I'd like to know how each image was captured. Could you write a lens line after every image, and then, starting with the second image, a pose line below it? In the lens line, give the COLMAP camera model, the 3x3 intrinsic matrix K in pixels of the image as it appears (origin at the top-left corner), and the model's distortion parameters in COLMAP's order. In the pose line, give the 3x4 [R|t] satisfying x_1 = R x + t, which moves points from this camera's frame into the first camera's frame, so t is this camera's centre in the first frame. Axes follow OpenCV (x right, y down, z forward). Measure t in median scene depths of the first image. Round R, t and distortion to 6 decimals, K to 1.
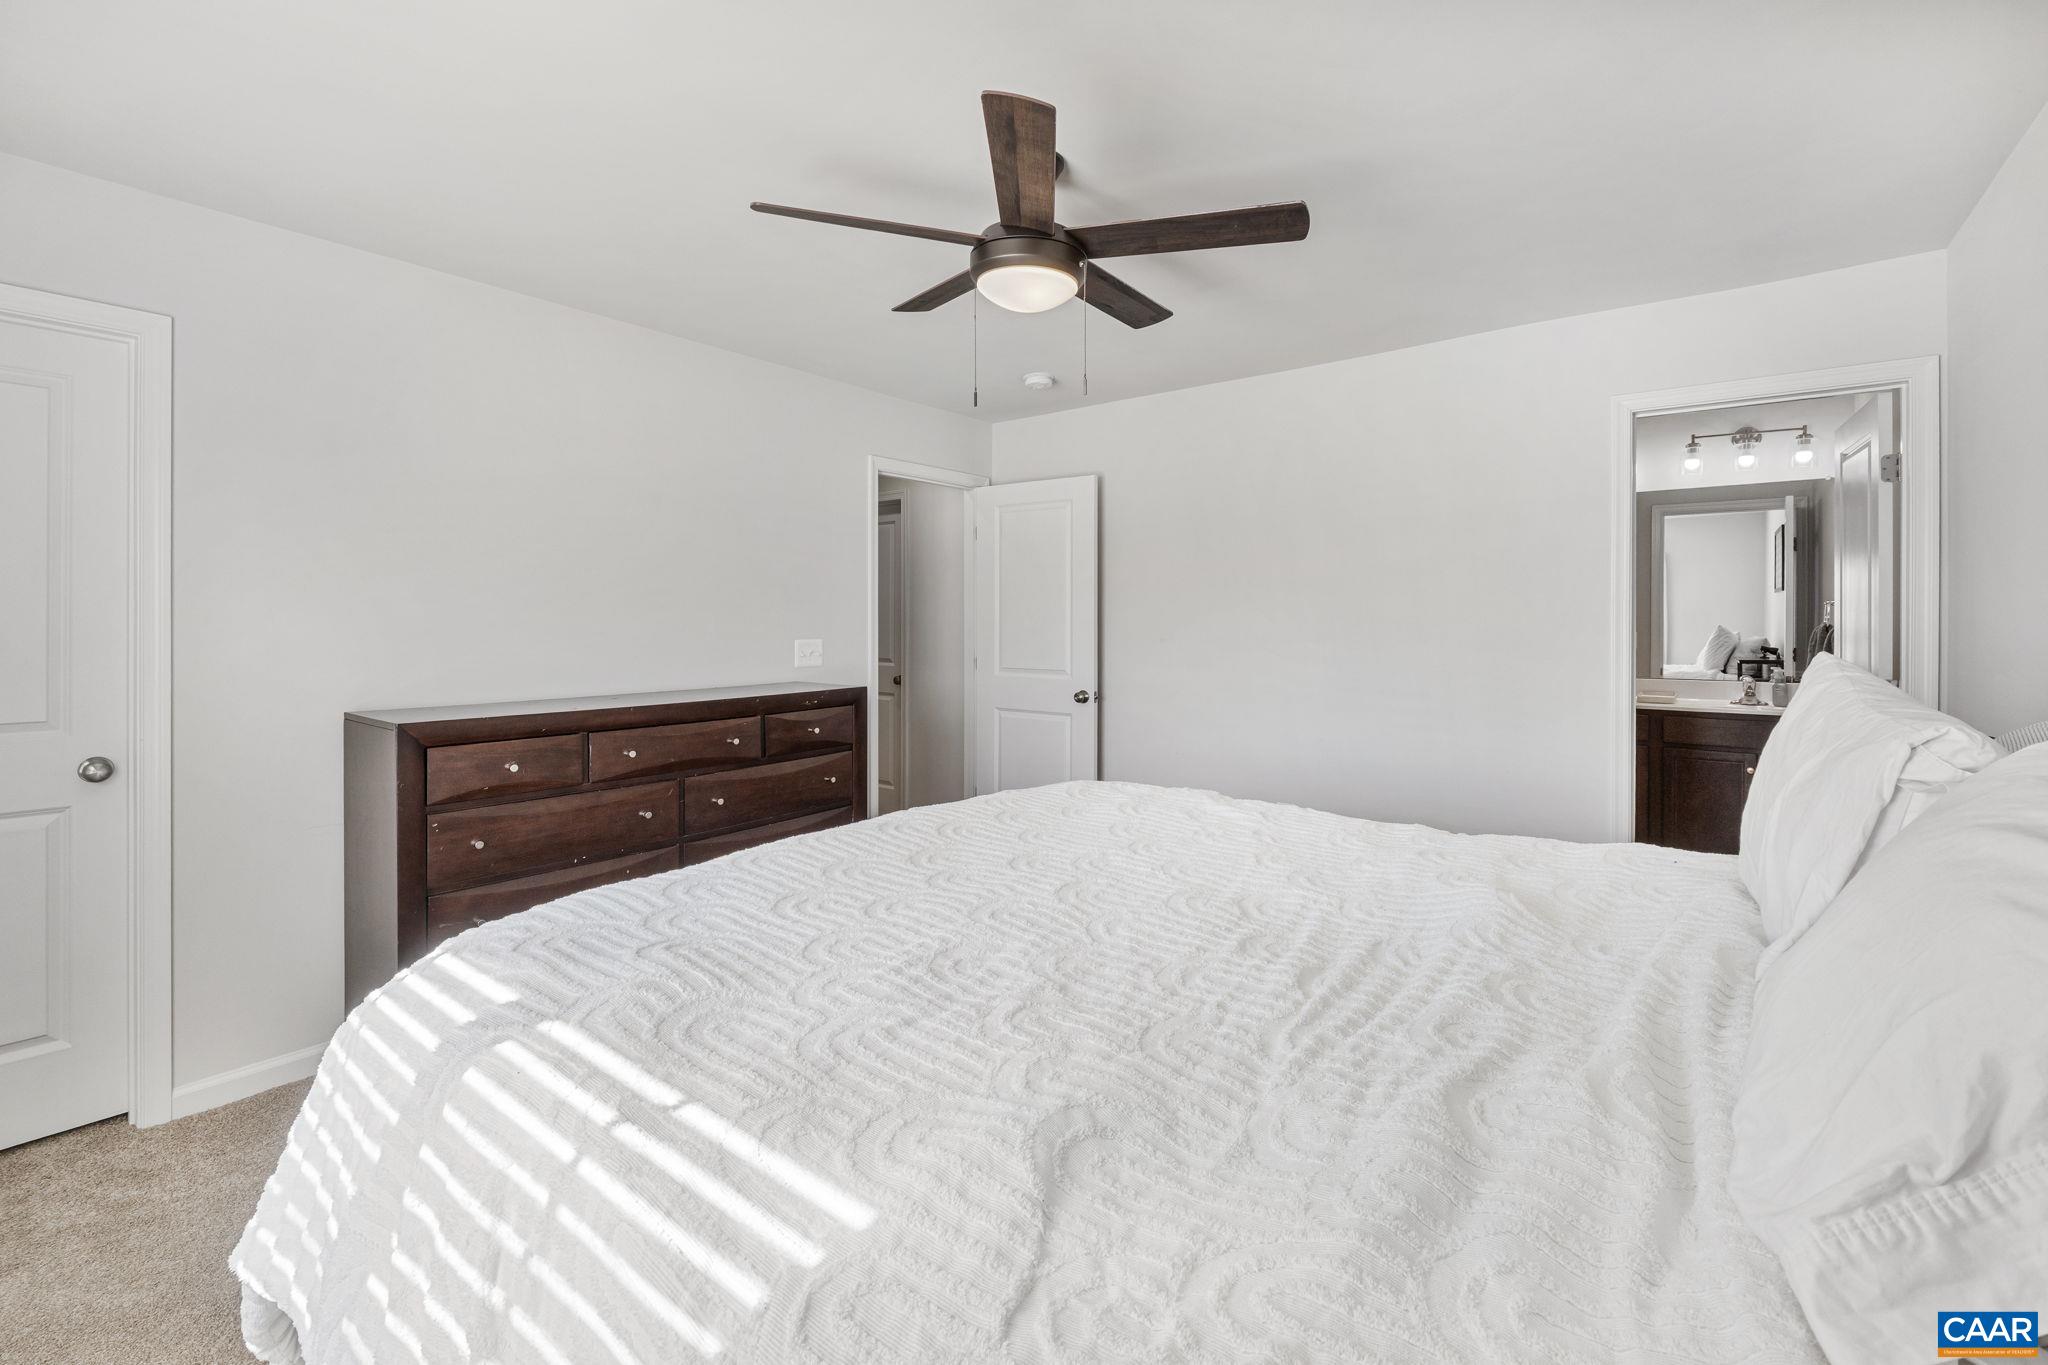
lens RADIAL K [[884.8, 0, 1024.1], [0, 884.8, 621.8], [0, 0, 1]] dist [-0.000256, -0.000077]
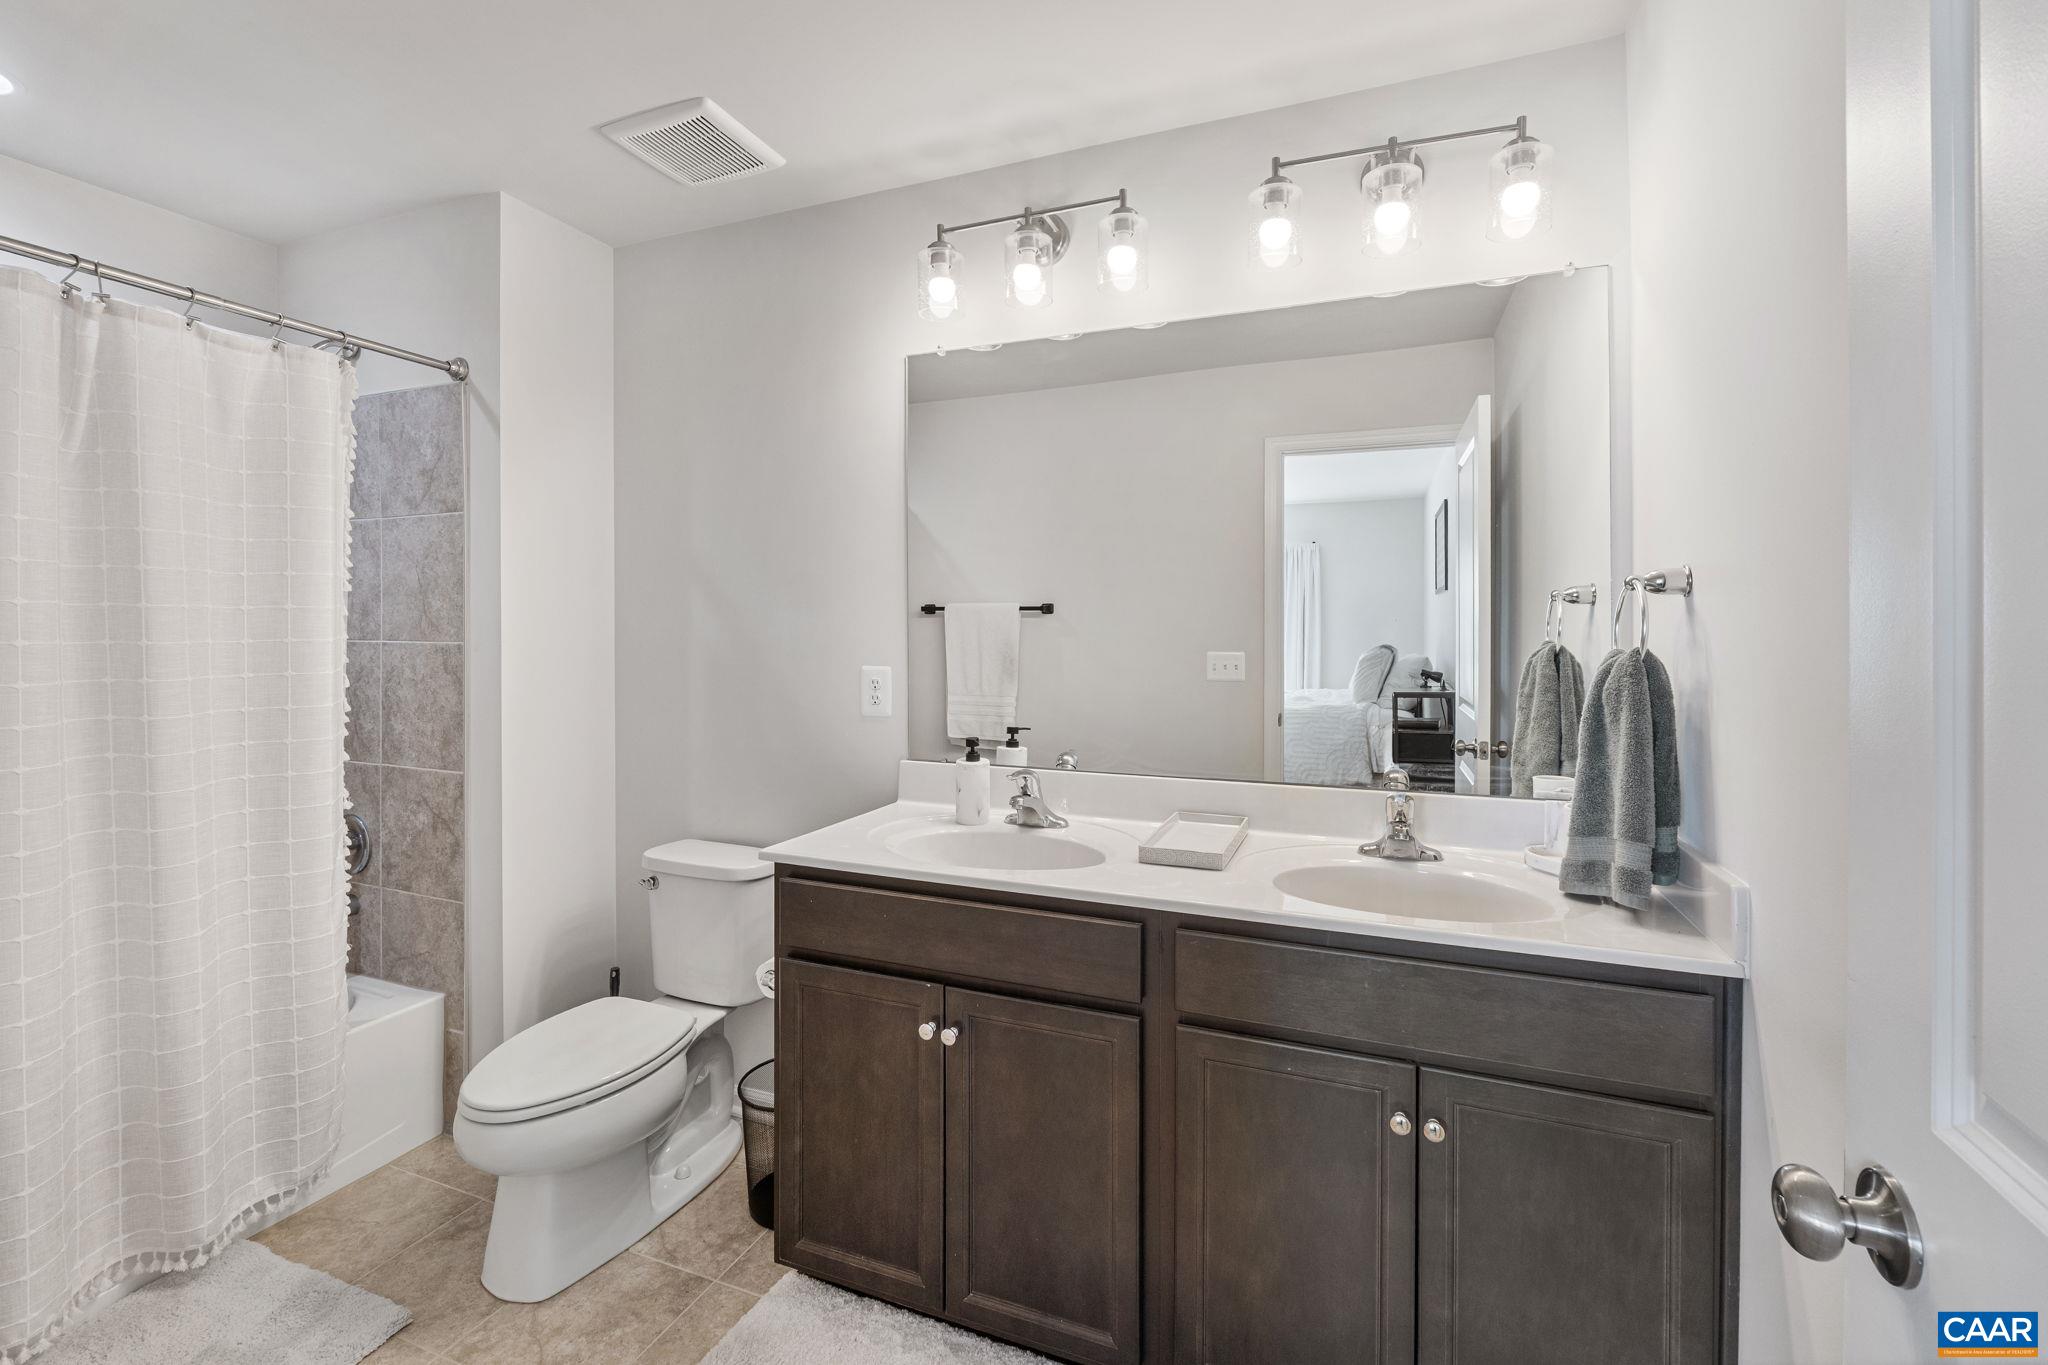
lens RADIAL K [[884.8, 0, 1024.1], [0, 884.8, 621.8], [0, 0, 1]] dist [-0.000256, -0.000077]
pose [[0.962520, 0.003772, 0.271185, 0.364094], [-0.000930, 0.999943, -0.010608, -0.001897], [-0.271209, 0.009958, 0.962469, 0.439233]]
